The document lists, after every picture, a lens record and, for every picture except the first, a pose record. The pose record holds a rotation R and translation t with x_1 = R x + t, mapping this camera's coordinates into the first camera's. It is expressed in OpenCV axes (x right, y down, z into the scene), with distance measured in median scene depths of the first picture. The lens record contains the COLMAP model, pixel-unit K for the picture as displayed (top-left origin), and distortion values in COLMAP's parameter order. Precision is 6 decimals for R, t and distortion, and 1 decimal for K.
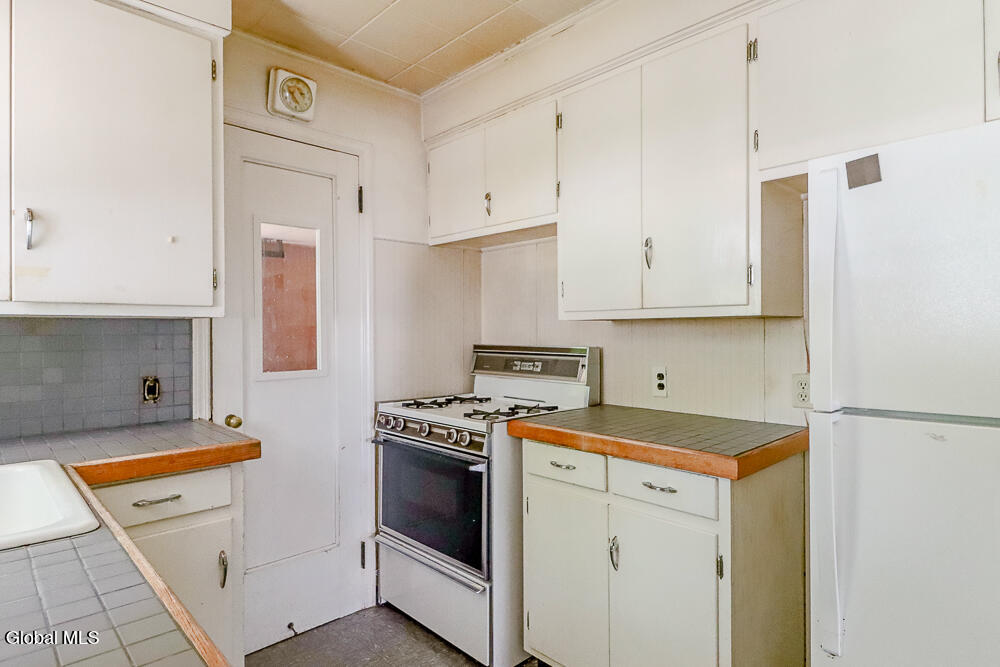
lens RADIAL K [[573.0, 0, 500.0], [0, 573.0, 333.5], [0, 0, 1]] dist [0.018751, -0.001323]
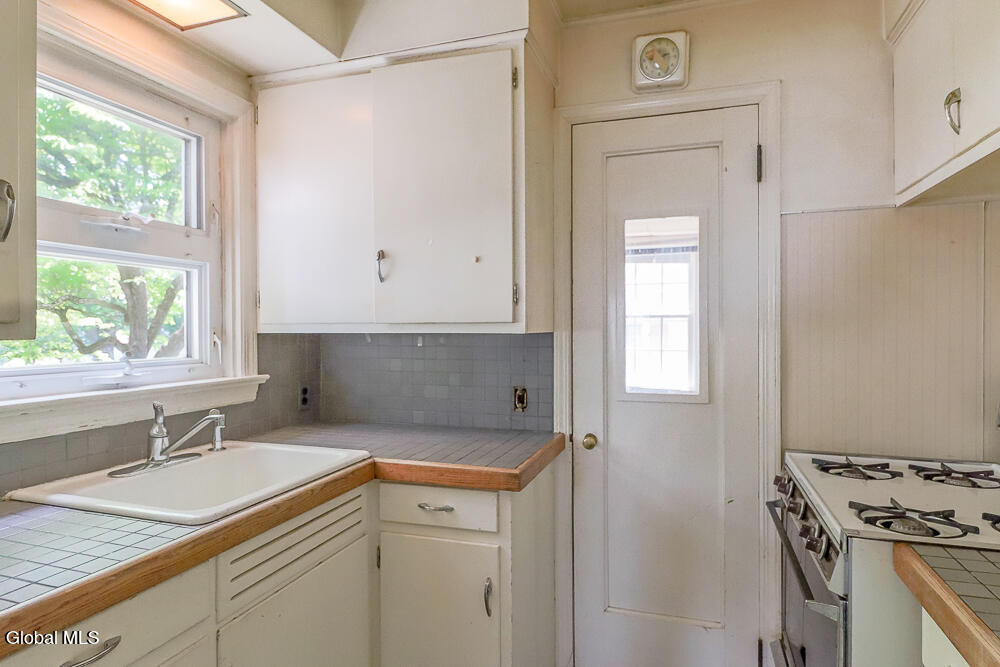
lens RADIAL K [[573.0, 0, 500.0], [0, 573.0, 333.5], [0, 0, 1]] dist [0.018751, -0.001323]
pose [[0.469169, 0.011503, -0.883033, 0.306708], [-0.002847, 0.999930, 0.011513, -0.035096], [0.883104, -0.002887, 0.469169, 0.466851]]
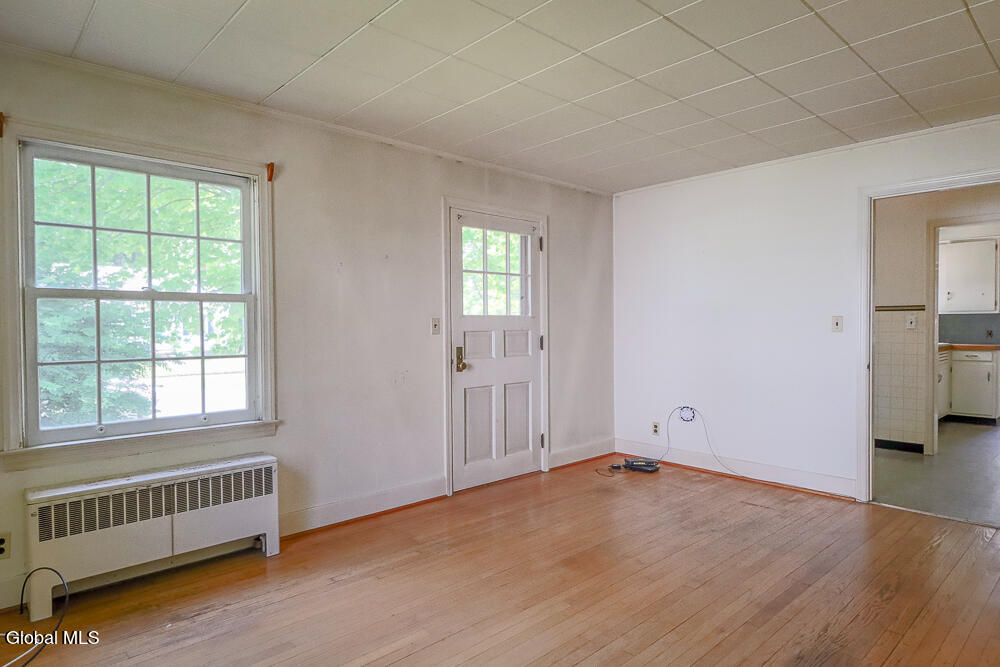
lens RADIAL K [[573.0, 0, 500.0], [0, 573.0, 333.5], [0, 0, 1]] dist [0.018751, -0.001323]
pose [[-0.008789, 0.019008, -0.999781, 2.944162], [-0.000004, 0.999819, 0.019008, 0.028084], [0.999961, 0.000171, -0.008787, -1.948536]]
